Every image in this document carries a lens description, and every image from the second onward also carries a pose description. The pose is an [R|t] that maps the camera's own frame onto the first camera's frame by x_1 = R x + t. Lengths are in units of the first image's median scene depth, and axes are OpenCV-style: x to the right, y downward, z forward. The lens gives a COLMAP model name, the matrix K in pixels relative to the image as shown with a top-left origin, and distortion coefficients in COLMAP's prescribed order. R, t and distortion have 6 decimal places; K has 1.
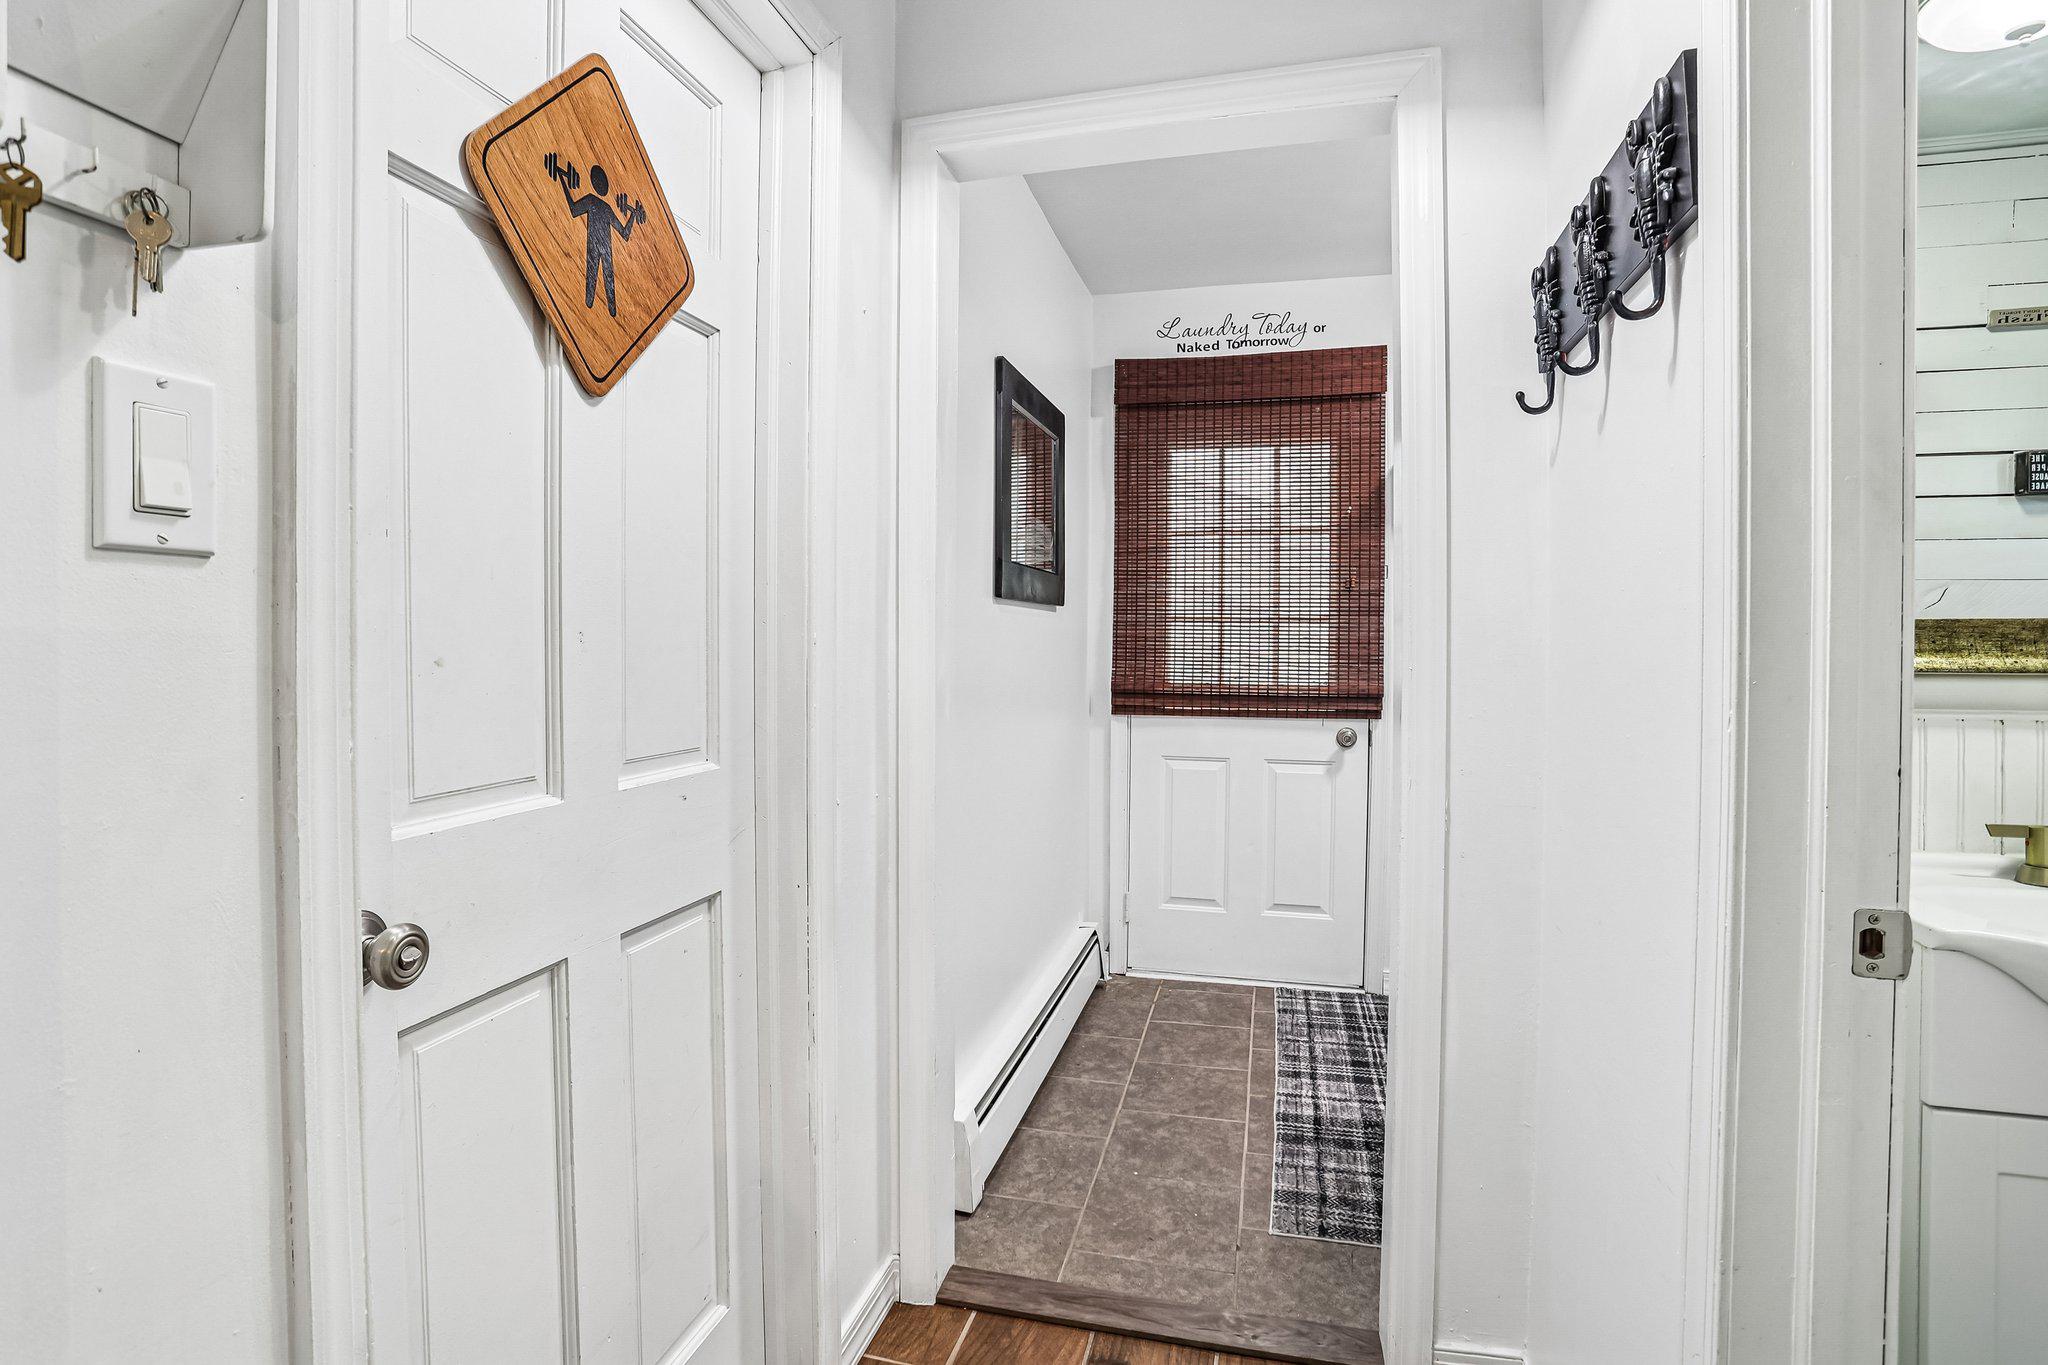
lens RADIAL K [[1025.9, 0, 994.1], [0, 1025.9, 648.4], [0, 0, 1]] dist [-0.074127, 0.031153]
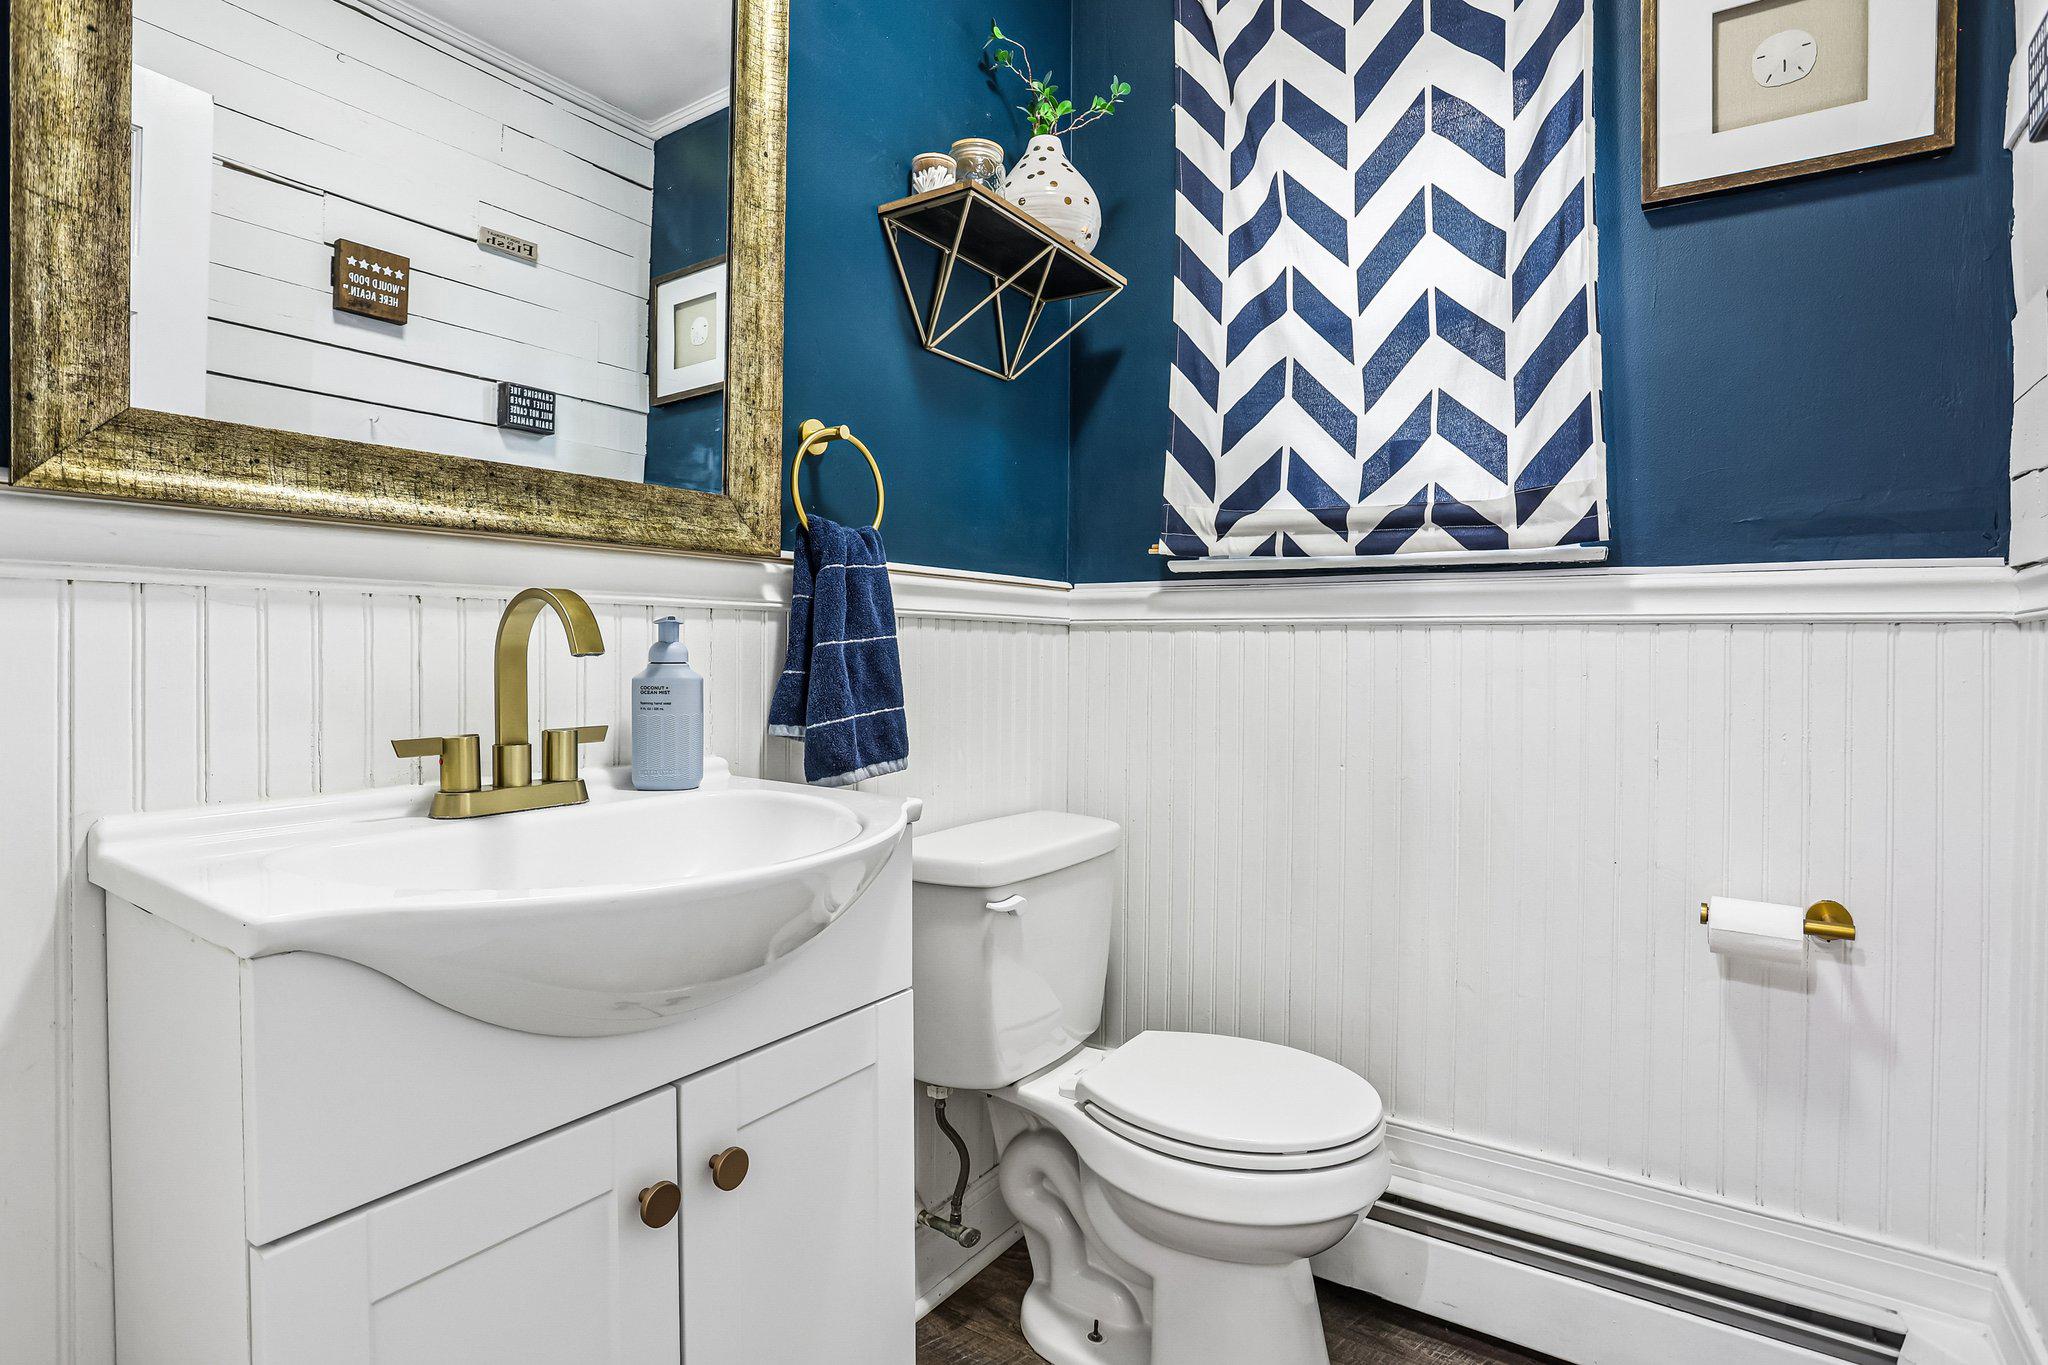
lens RADIAL K [[1025.9, 0, 1019.3], [0, 1025.9, 674.9], [0, 0, 1]] dist [-0.074127, 0.031153]
pose [[0.320471, -0.019552, 0.947056, 0.484243], [-0.002997, 0.999761, 0.021654, 0.114711], [-0.947253, -0.009778, 0.320336, 0.359636]]
